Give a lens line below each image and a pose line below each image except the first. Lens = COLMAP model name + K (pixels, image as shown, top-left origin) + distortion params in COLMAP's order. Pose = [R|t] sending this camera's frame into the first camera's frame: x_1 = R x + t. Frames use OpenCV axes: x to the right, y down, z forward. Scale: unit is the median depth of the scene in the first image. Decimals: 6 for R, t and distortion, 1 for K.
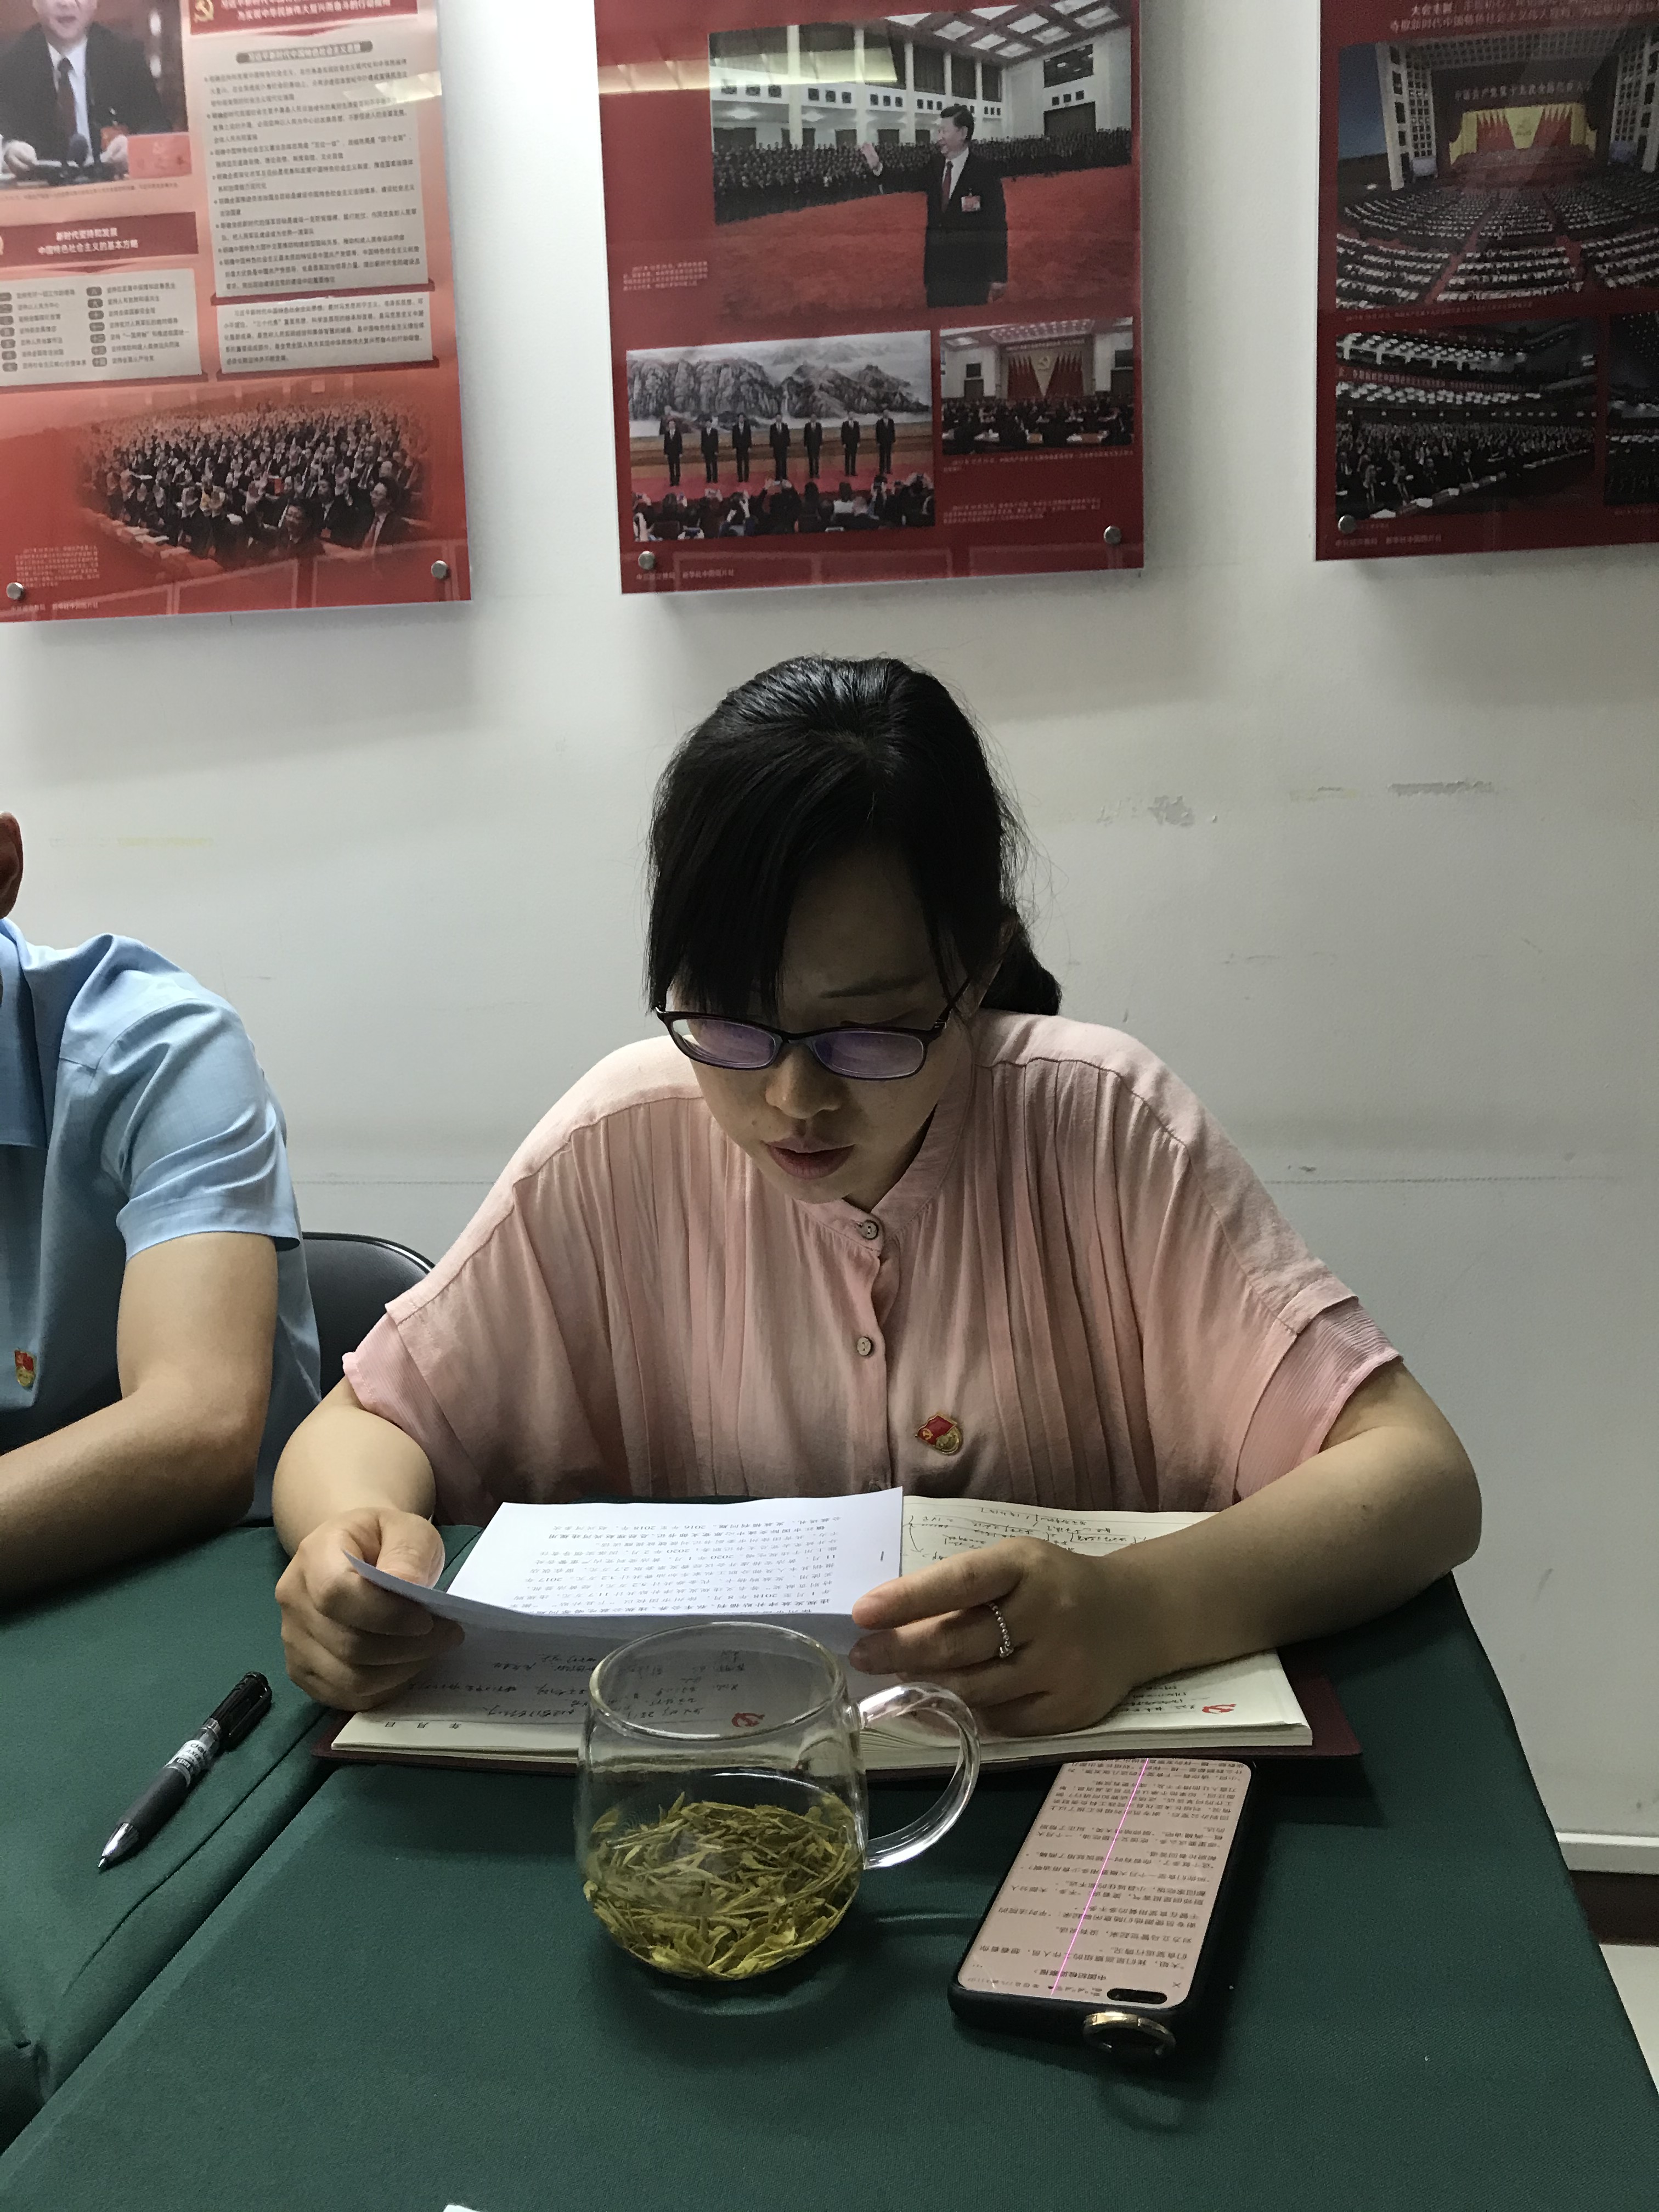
lens RADIAL K [[1794.0, 0, 888.4], [0, 1794.0, 1096.9], [0, 0, 1]] dist [0.018428, -0.018831]
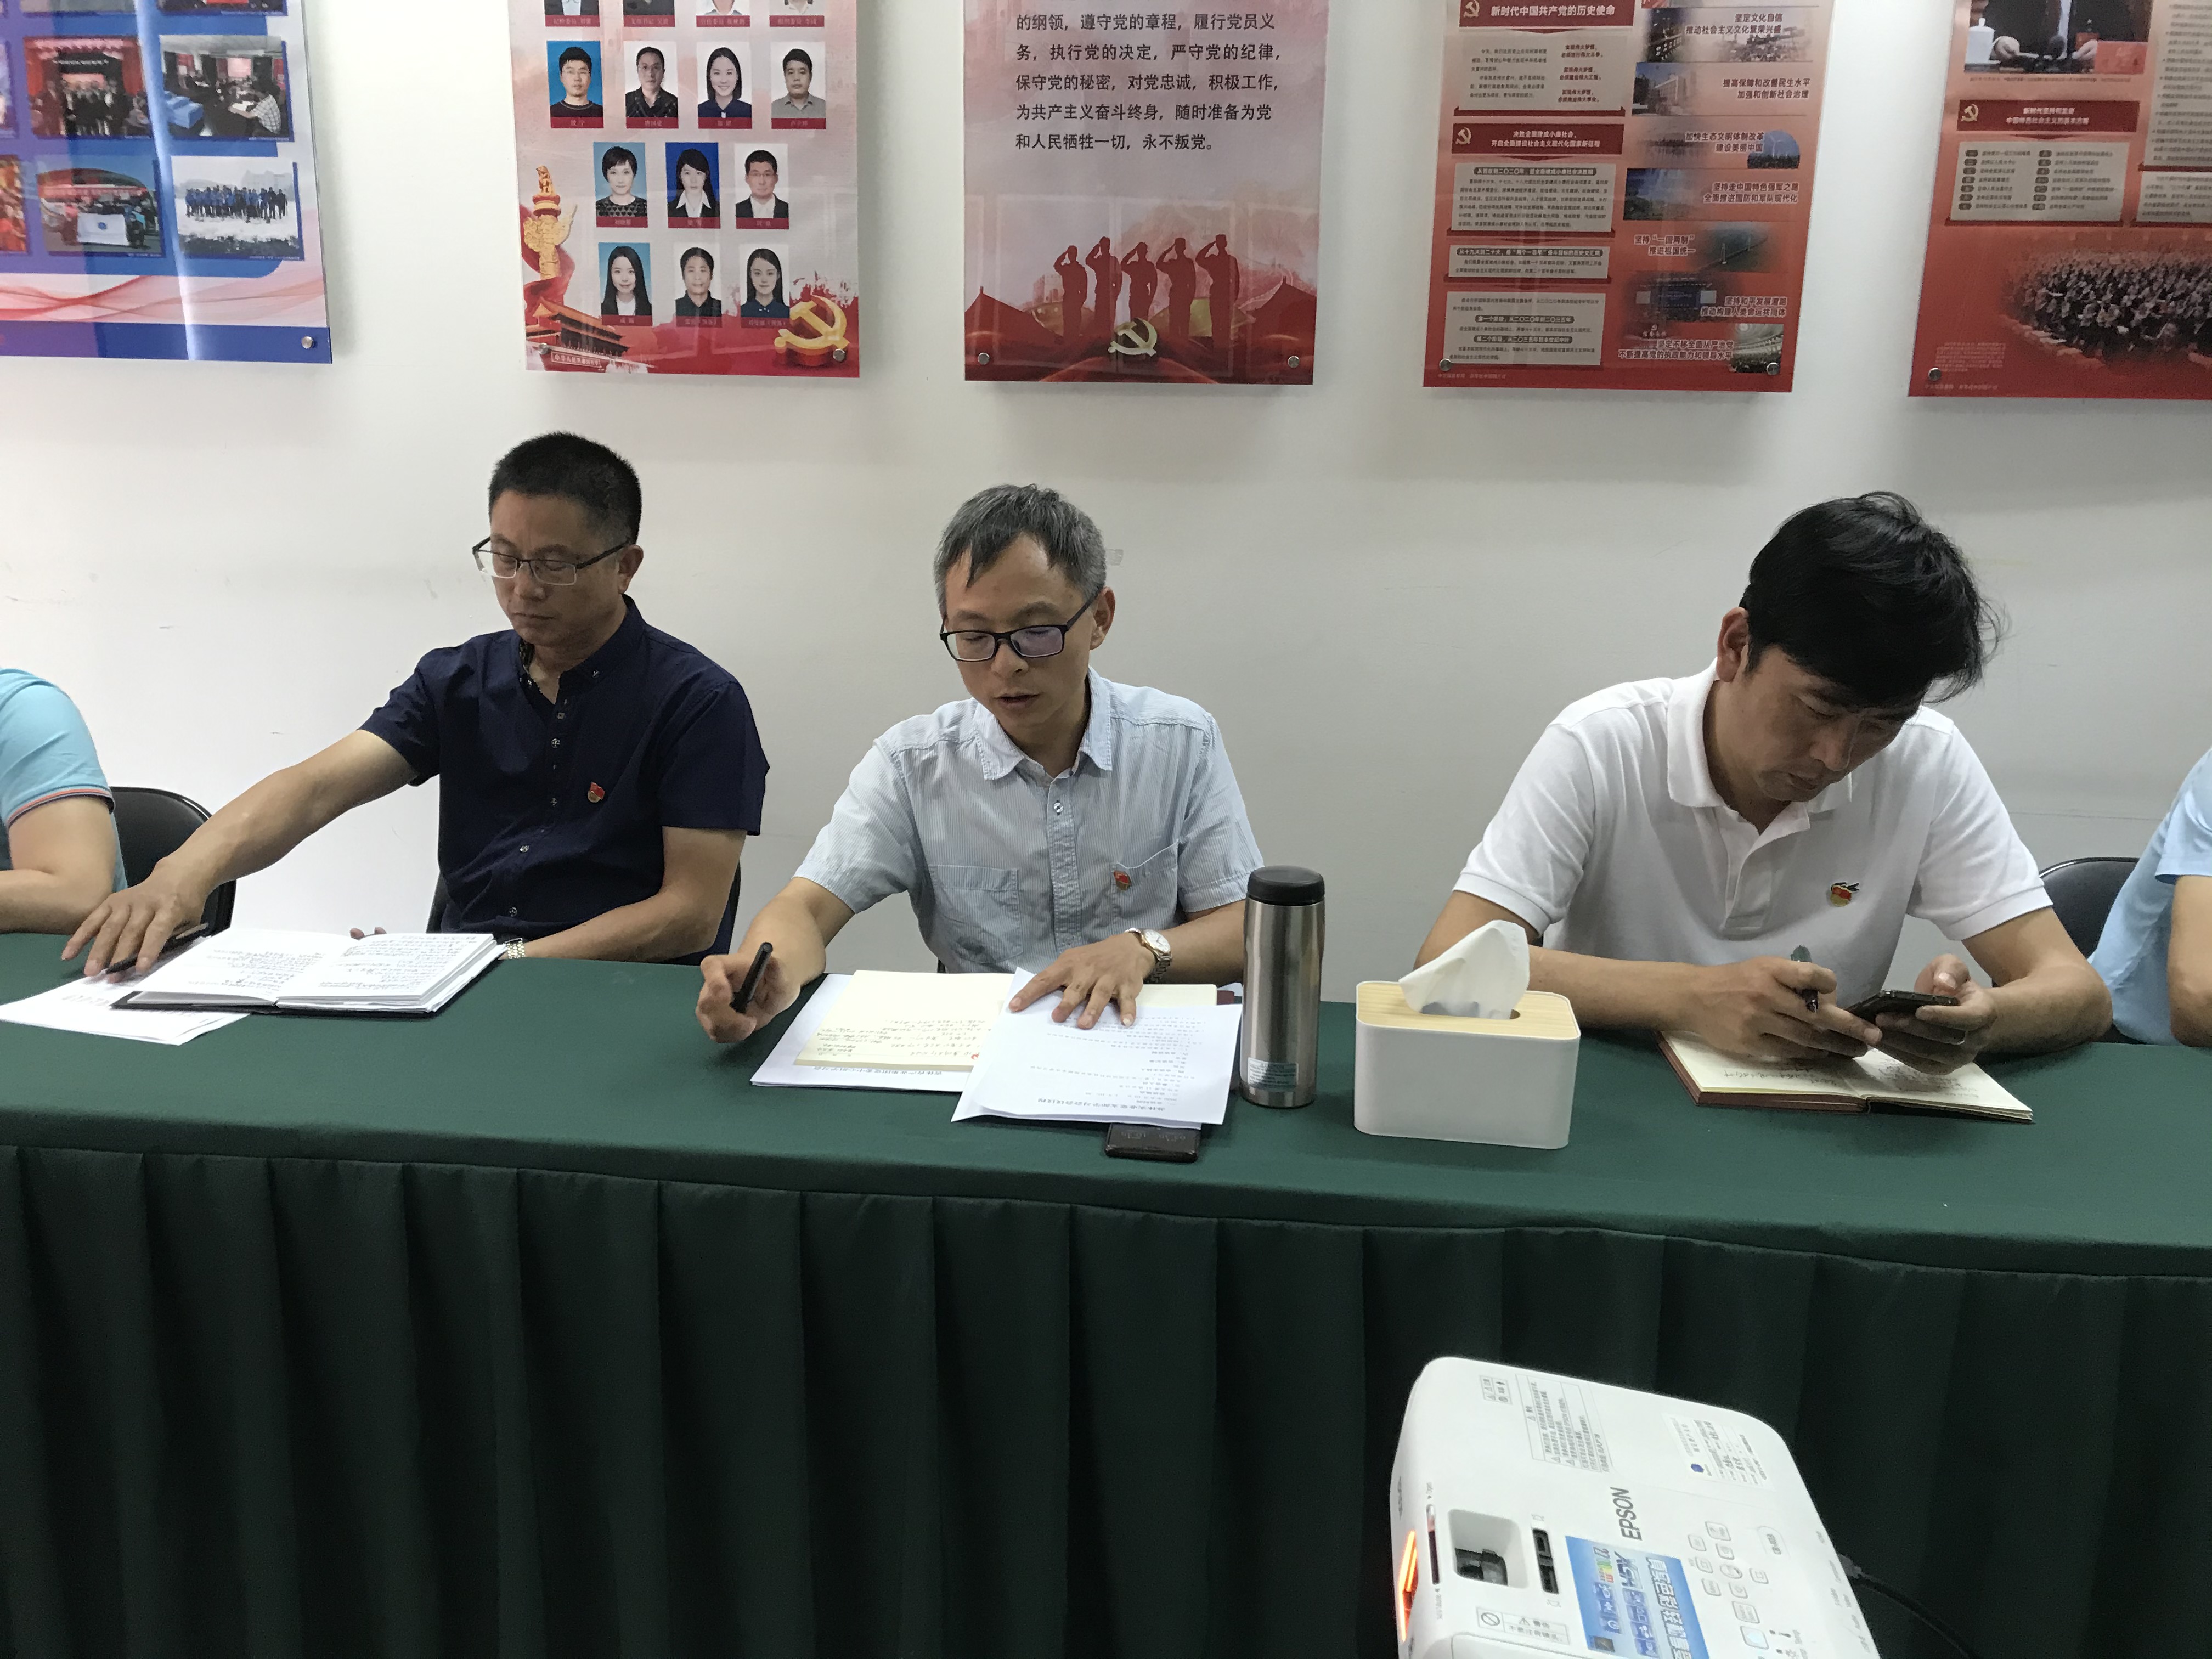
lens RADIAL K [[1794.0, 0, 1112.2], [0, 1794.0, 798.7], [0, 0, 1]] dist [0.018428, -0.018831]
pose [[0.998808, 0.039272, 0.028988, -1.171391], [-0.041672, 0.995297, 0.087452, -0.059567], [-0.025417, -0.088555, 0.995747, -0.363524]]
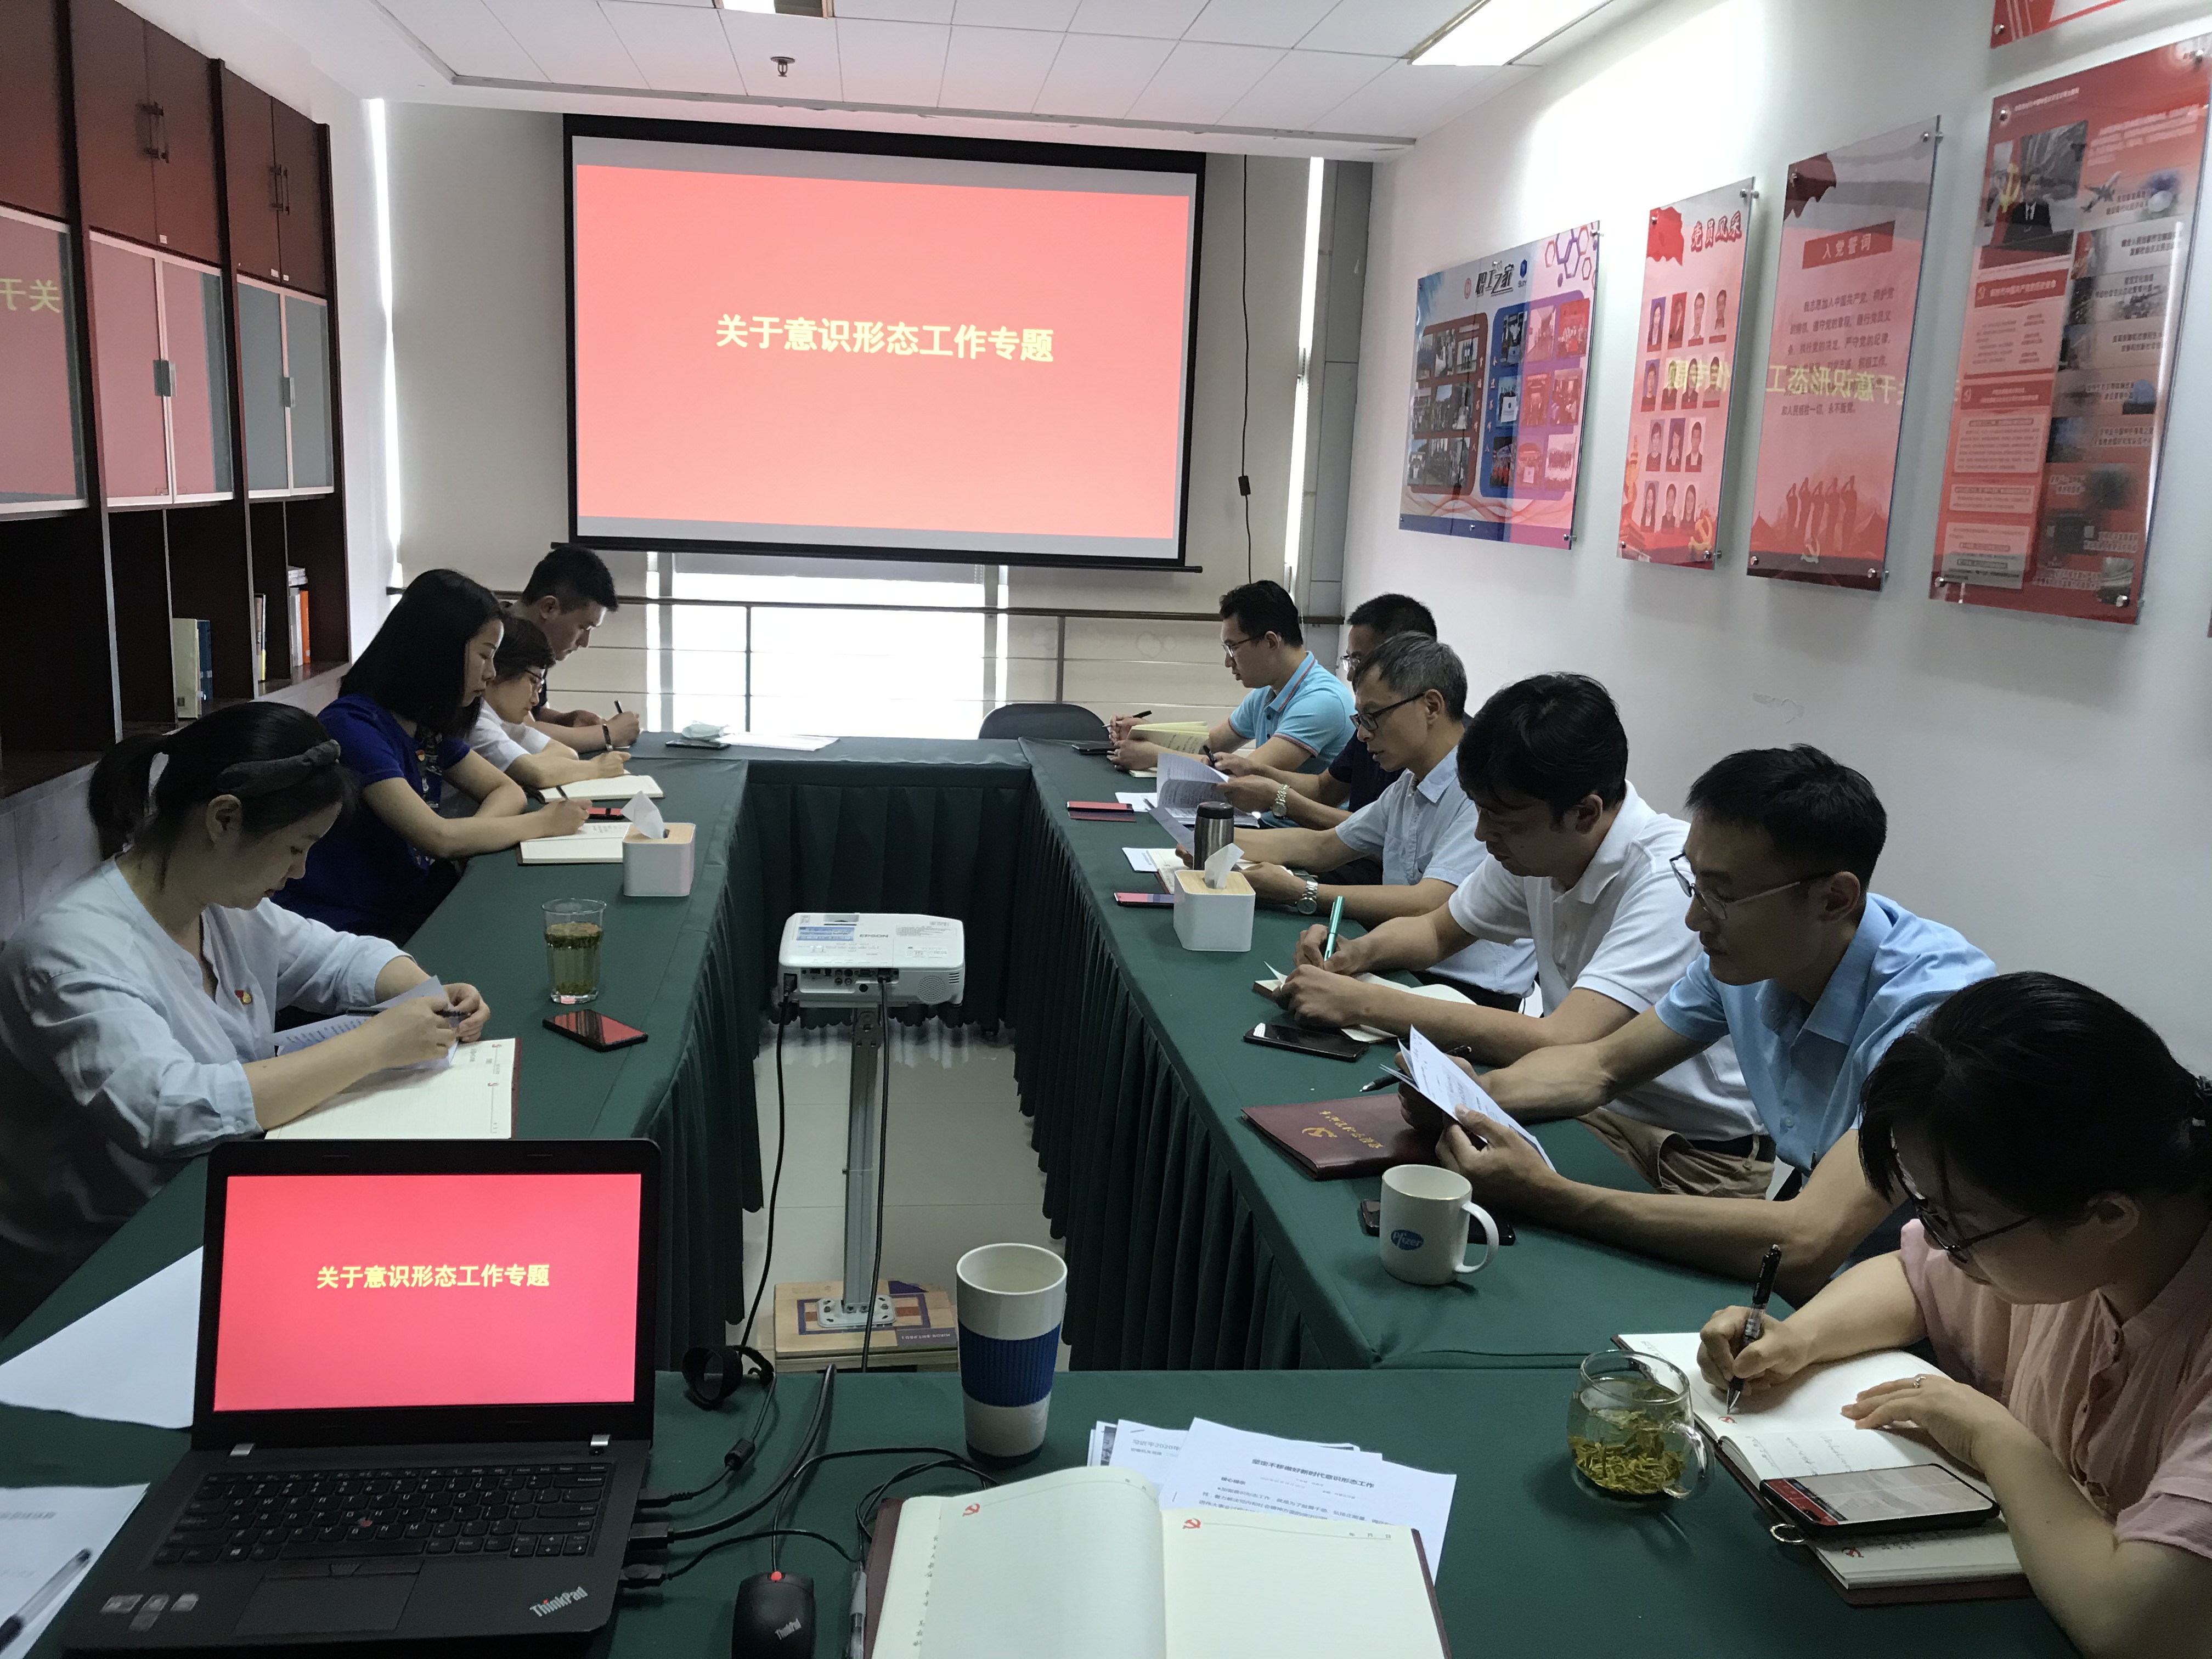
lens RADIAL K [[1794.0, 0, 1090.6], [0, 1794.0, 817.0], [0, 0, 1]] dist [0.018428, -0.018831]
pose [[0.237016, 0.221407, -0.945940, 0.606227], [-0.177241, 0.967198, 0.181973, -0.242108], [0.955201, 0.124528, 0.268484, -0.115525]]
